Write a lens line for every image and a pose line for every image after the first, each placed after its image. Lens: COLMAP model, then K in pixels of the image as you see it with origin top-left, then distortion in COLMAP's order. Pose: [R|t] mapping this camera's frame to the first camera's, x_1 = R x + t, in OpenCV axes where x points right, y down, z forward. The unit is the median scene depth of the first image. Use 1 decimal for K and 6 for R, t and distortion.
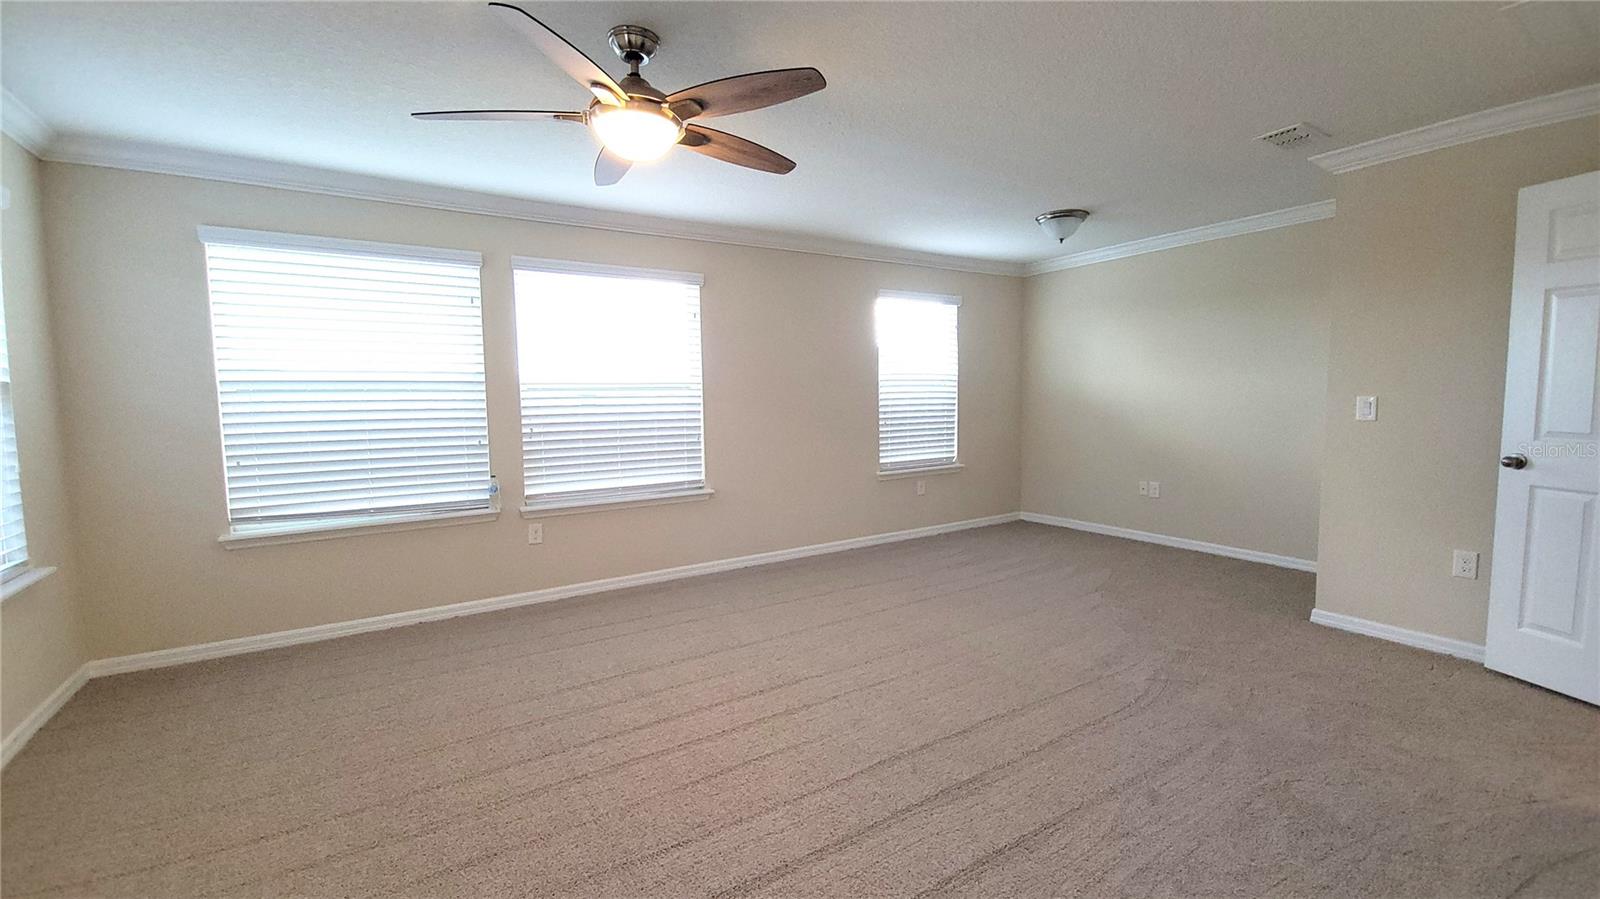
lens RADIAL K [[652.4, 0, 791.4], [0, 652.4, 449.6], [0, 0, 1]] dist [0.006883, -0.004071]
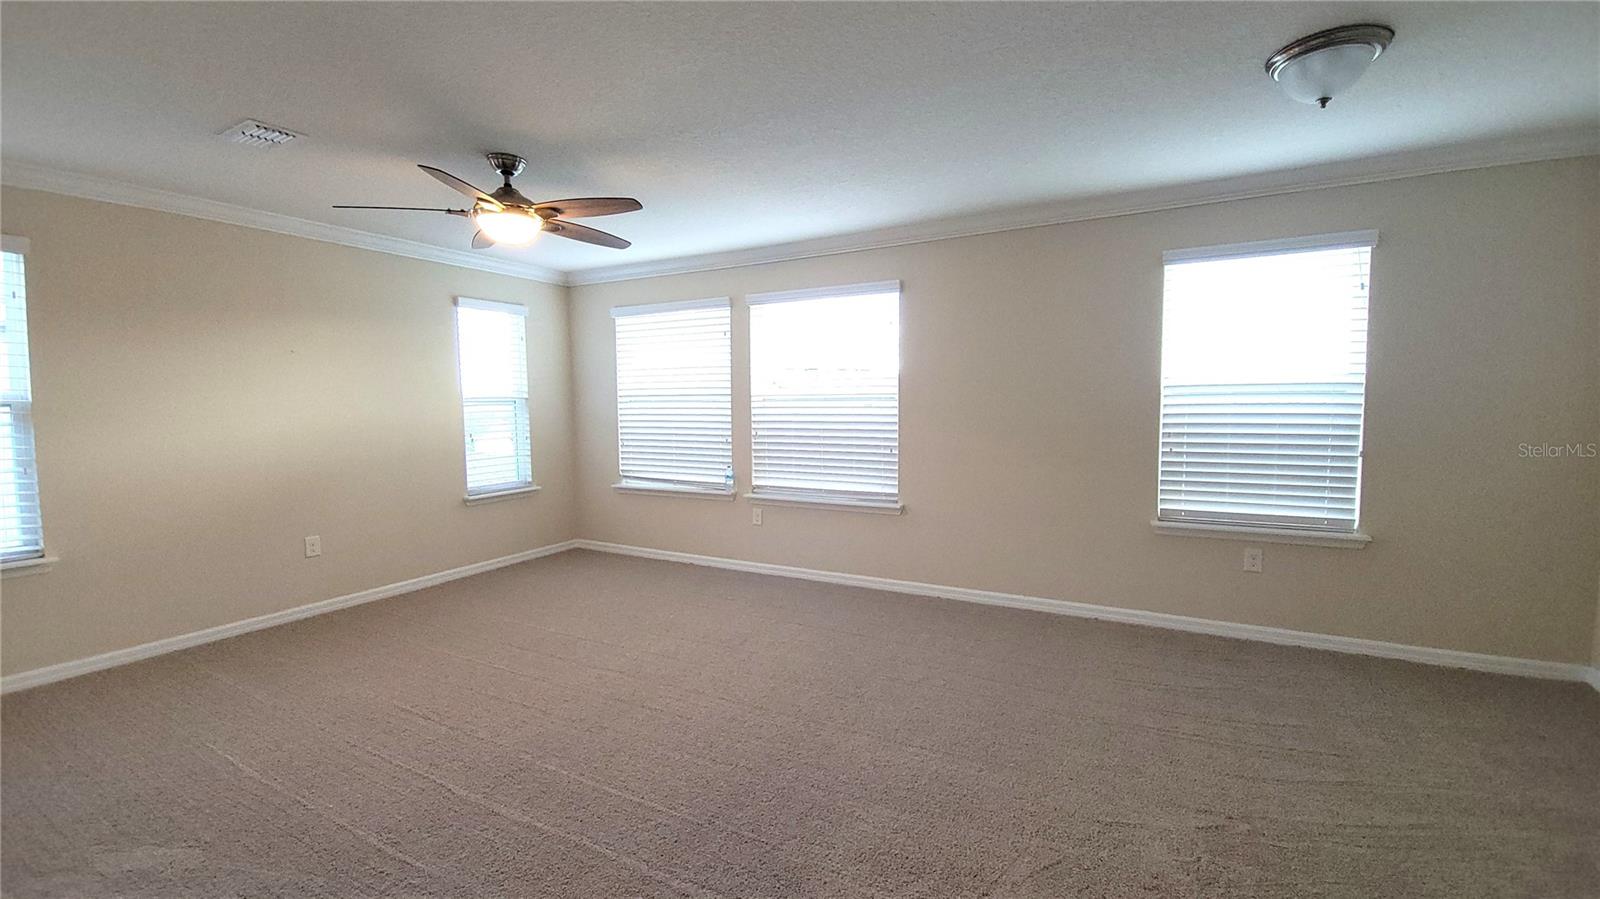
lens RADIAL K [[652.4, 0, 788.3], [0, 652.4, 459.8], [0, 0, 1]] dist [0.006883, -0.004071]
pose [[0.488987, 0.082938, -0.868339, 0.696280], [-0.074940, 0.995783, 0.052910, -0.048035], [0.869066, 0.039201, 0.493141, 0.431271]]
